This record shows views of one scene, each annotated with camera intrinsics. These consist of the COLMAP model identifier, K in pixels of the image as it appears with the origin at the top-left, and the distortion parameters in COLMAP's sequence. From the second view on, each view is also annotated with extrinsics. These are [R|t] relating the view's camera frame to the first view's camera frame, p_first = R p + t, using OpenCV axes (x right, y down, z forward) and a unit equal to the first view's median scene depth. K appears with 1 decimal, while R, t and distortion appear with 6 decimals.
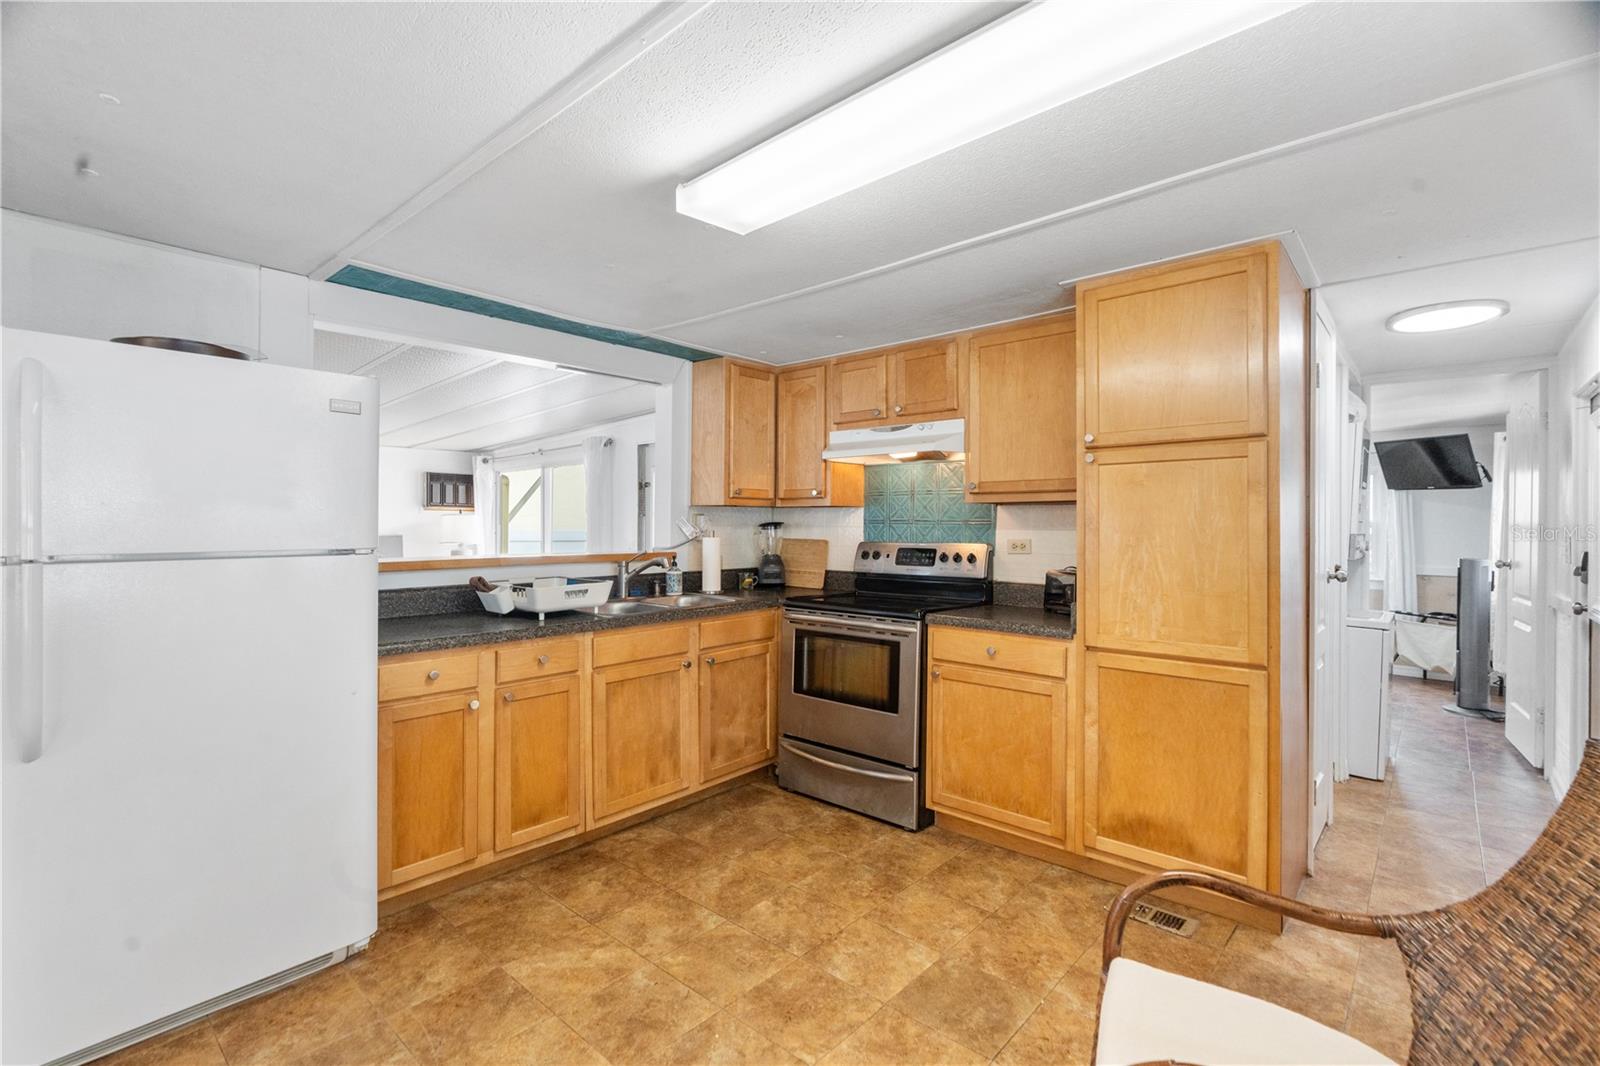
lens RADIAL K [[729.8, 0, 792.9], [0, 729.8, 525.5], [0, 0, 1]] dist [-0.002668, 0.000103]
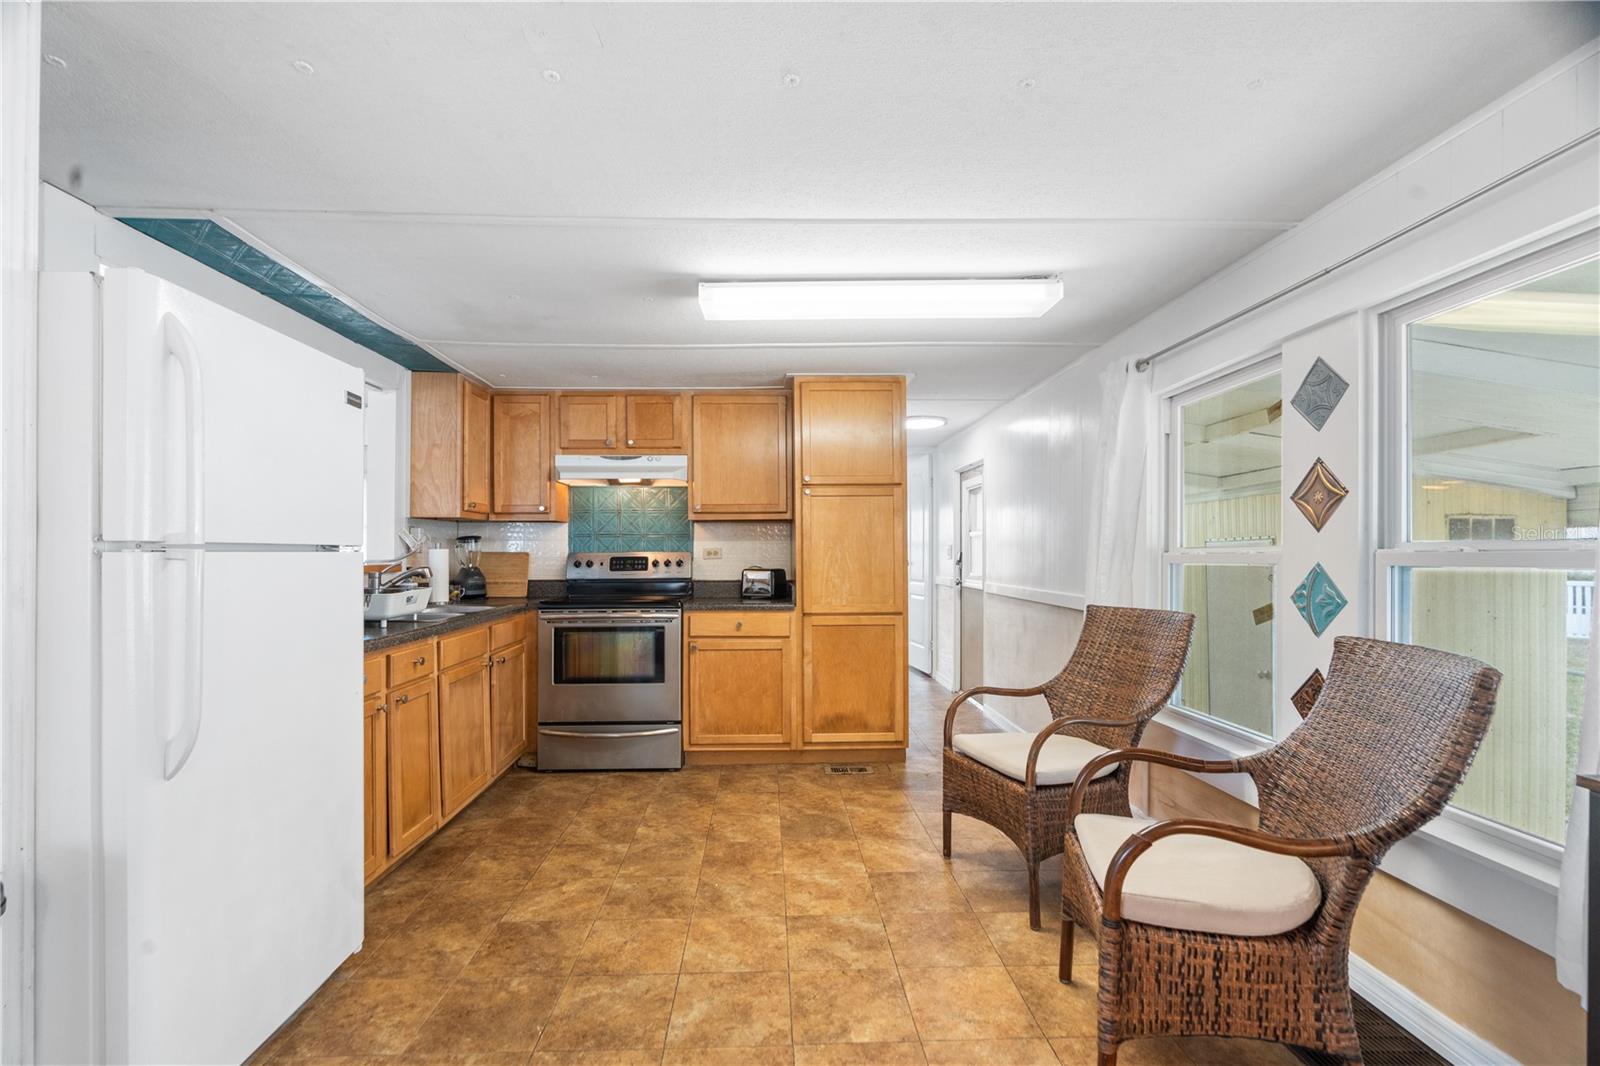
lens RADIAL K [[722.6, 0, 790.9], [0, 722.6, 553.4], [0, 0, 1]] dist [-0.001273, -0.000071]
pose [[0.723416, -0.008141, 0.690365, -0.567943], [0.007014, 0.999966, 0.004442, 0.026653], [-0.690377, 0.001629, 0.723448, -0.074250]]
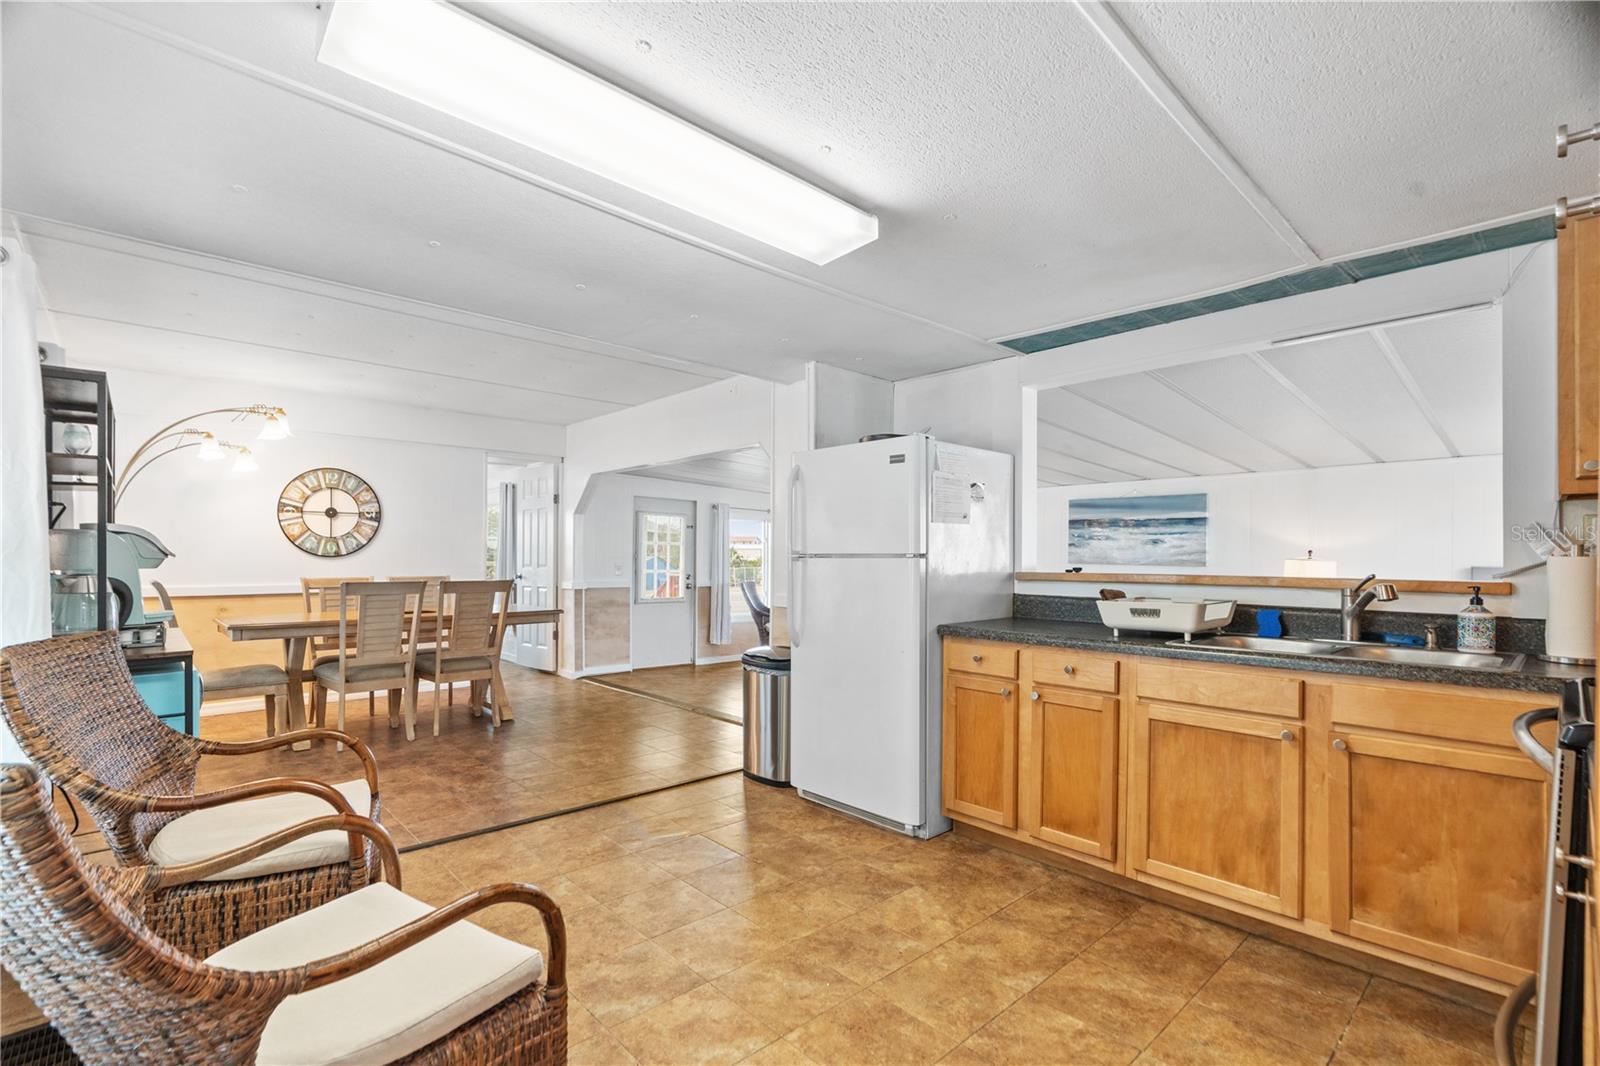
lens RADIAL K [[722.6, 0, 790.9], [0, 722.6, 553.4], [0, 0, 1]] dist [-0.001273, -0.000071]
pose [[-0.095478, -0.011588, -0.995364, 0.589455], [-0.010598, 0.999887, -0.010624, 0.031713], [0.995375, 0.009535, -0.095591, 0.609788]]
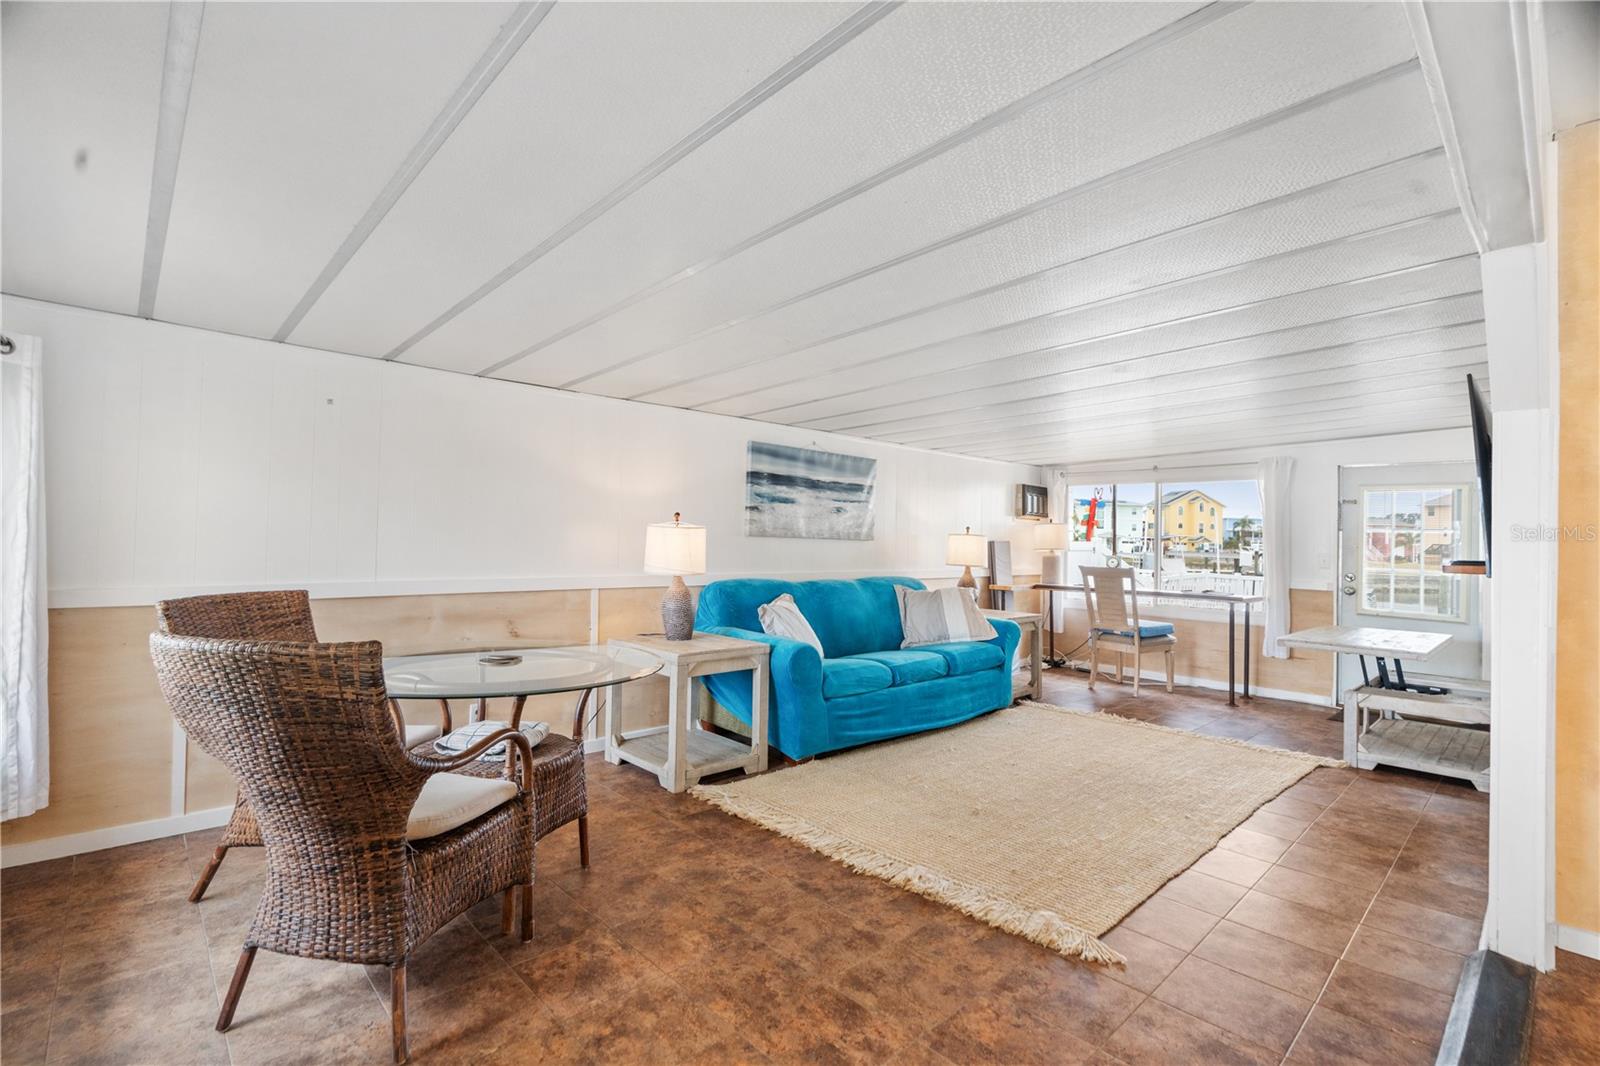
lens RADIAL K [[729.8, 0, 792.9], [0, 729.8, 525.5], [0, 0, 1]] dist [-0.002668, 0.000103]
pose [[0.995629, 0.025178, -0.089933, -1.559797], [-0.026537, 0.999550, -0.013957, 0.027378], [0.089541, 0.016283, 0.995850, -0.270995]]
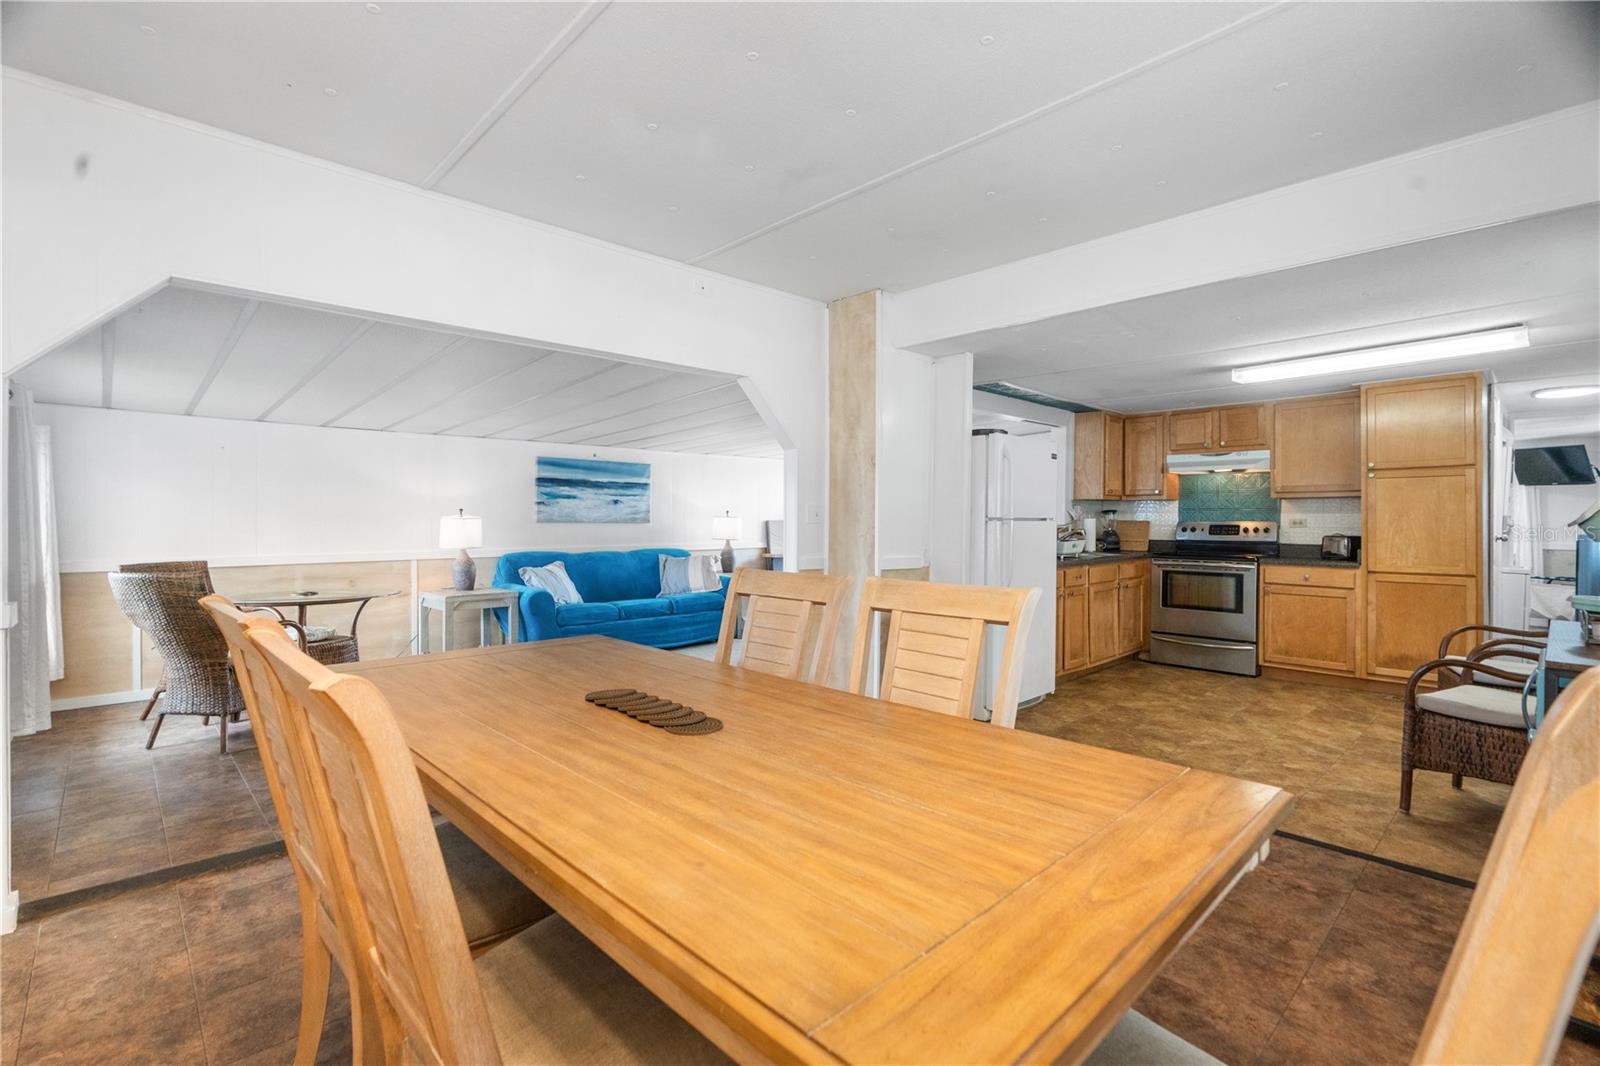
lens RADIAL K [[731.2, 0, 791.4], [0, 731.2, 518.4], [0, 0, 1]] dist [-0.003310, 0.000632]
pose [[0.996478, -0.000801, -0.083855, -0.822898], [0.000737, 0.999999, -0.000786, 0.020788], [0.083855, 0.000721, 0.996478, -0.910949]]
